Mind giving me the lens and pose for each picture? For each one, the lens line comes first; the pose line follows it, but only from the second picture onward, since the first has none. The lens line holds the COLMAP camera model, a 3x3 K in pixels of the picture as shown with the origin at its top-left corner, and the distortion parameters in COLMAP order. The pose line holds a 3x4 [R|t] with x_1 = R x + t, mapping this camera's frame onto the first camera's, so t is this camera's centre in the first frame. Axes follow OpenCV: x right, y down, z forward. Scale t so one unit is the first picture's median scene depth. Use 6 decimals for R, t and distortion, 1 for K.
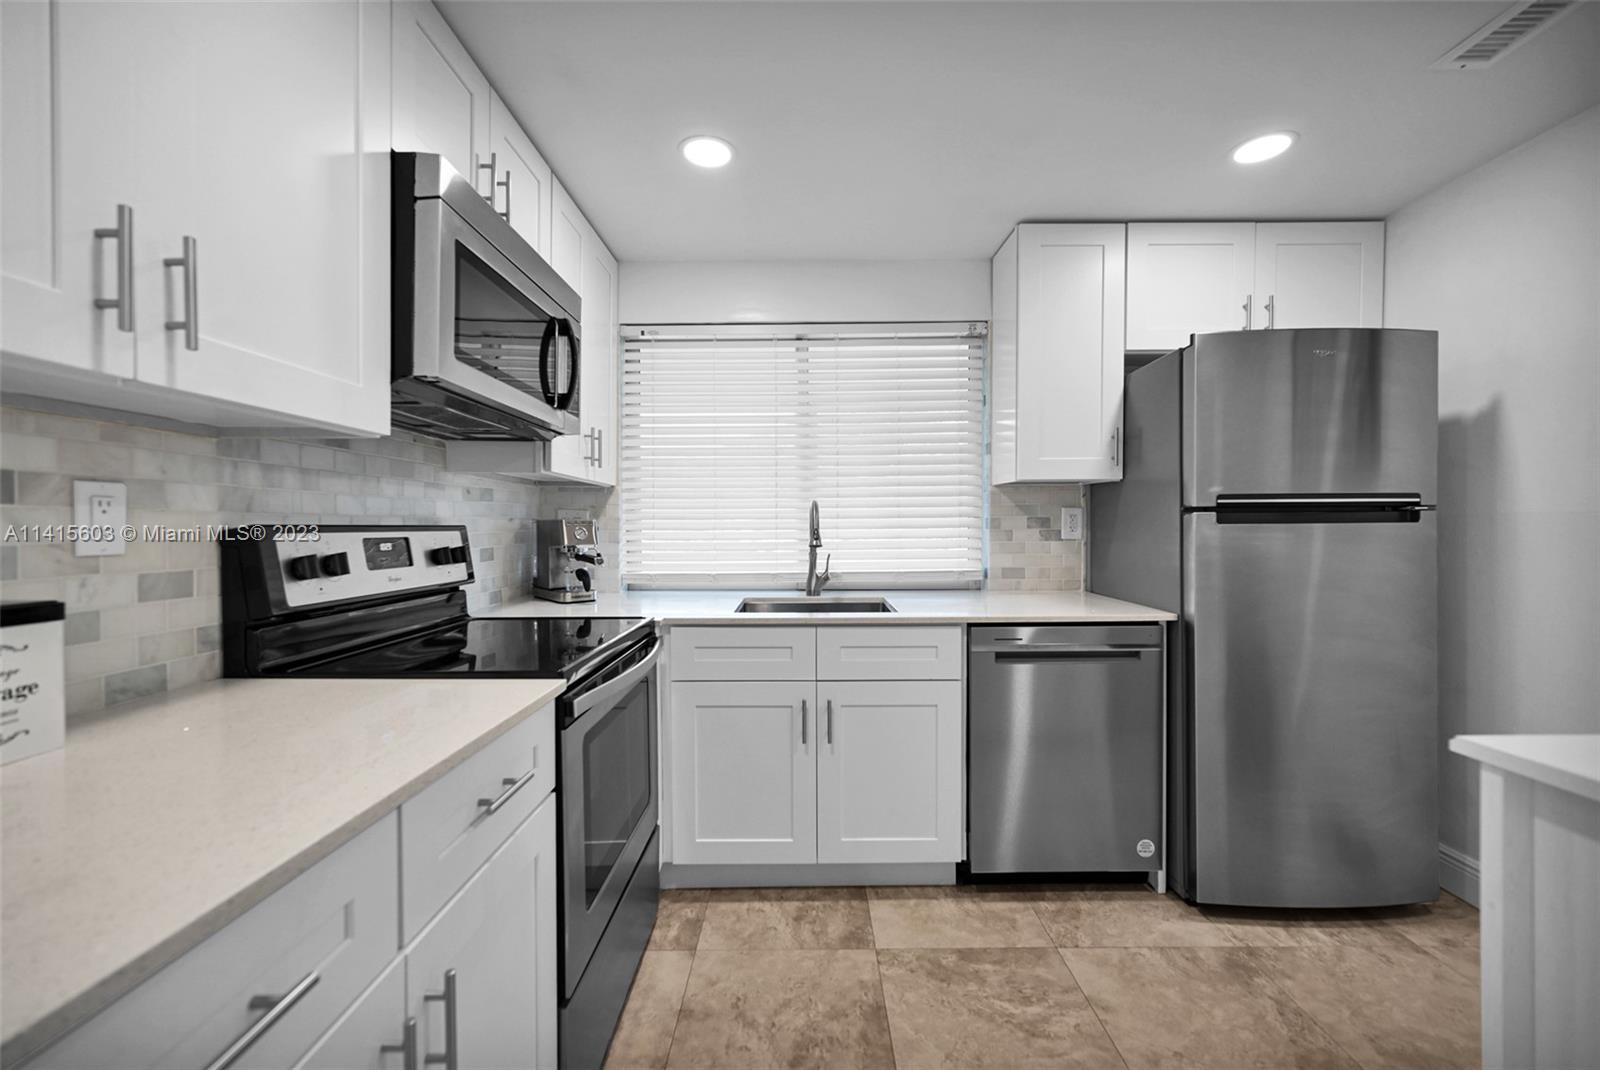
lens RADIAL K [[647.1, 0, 805.0], [0, 647.1, 533.4], [0, 0, 1]] dist [-0.000012, 0.000083]
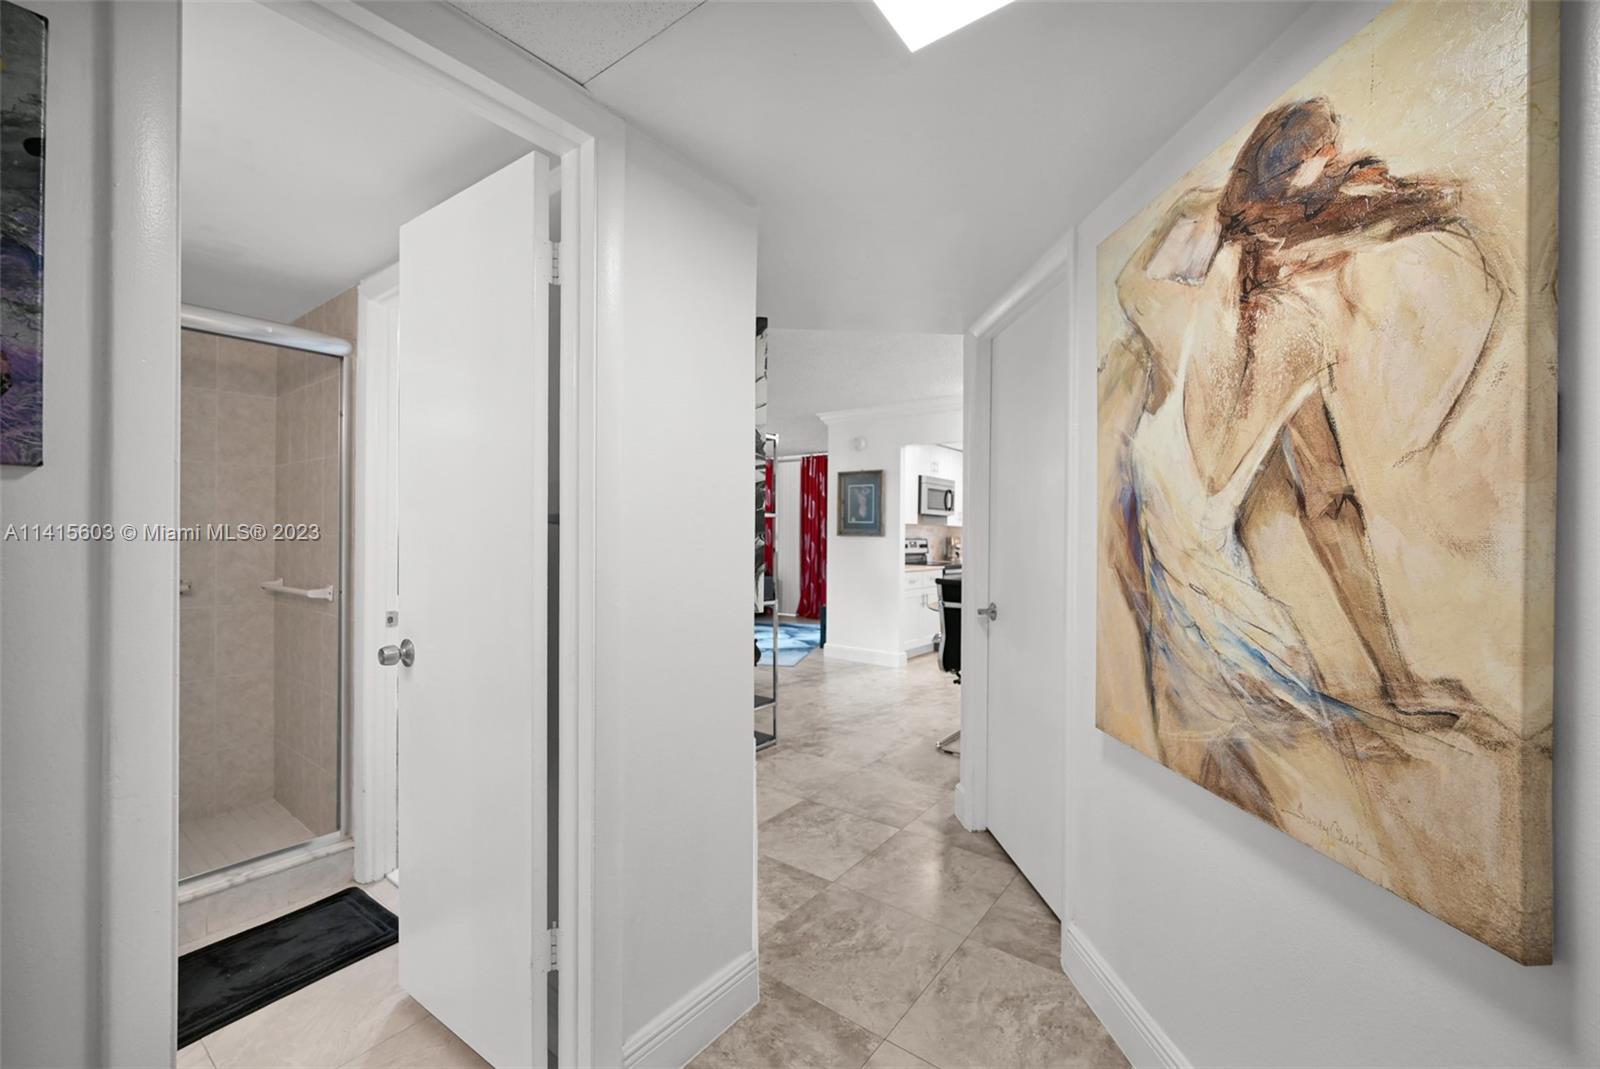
lens RADIAL K [[647.1, 0, 805.0], [0, 647.1, 532.9], [0, 0, 1]] dist [-0.000012, 0.000083]
pose [[0.798477, 0.008125, -0.601971, 1.377466], [-0.017997, 0.999784, -0.010376, 0.006879], [0.601757, 0.019119, 0.798450, -2.846994]]
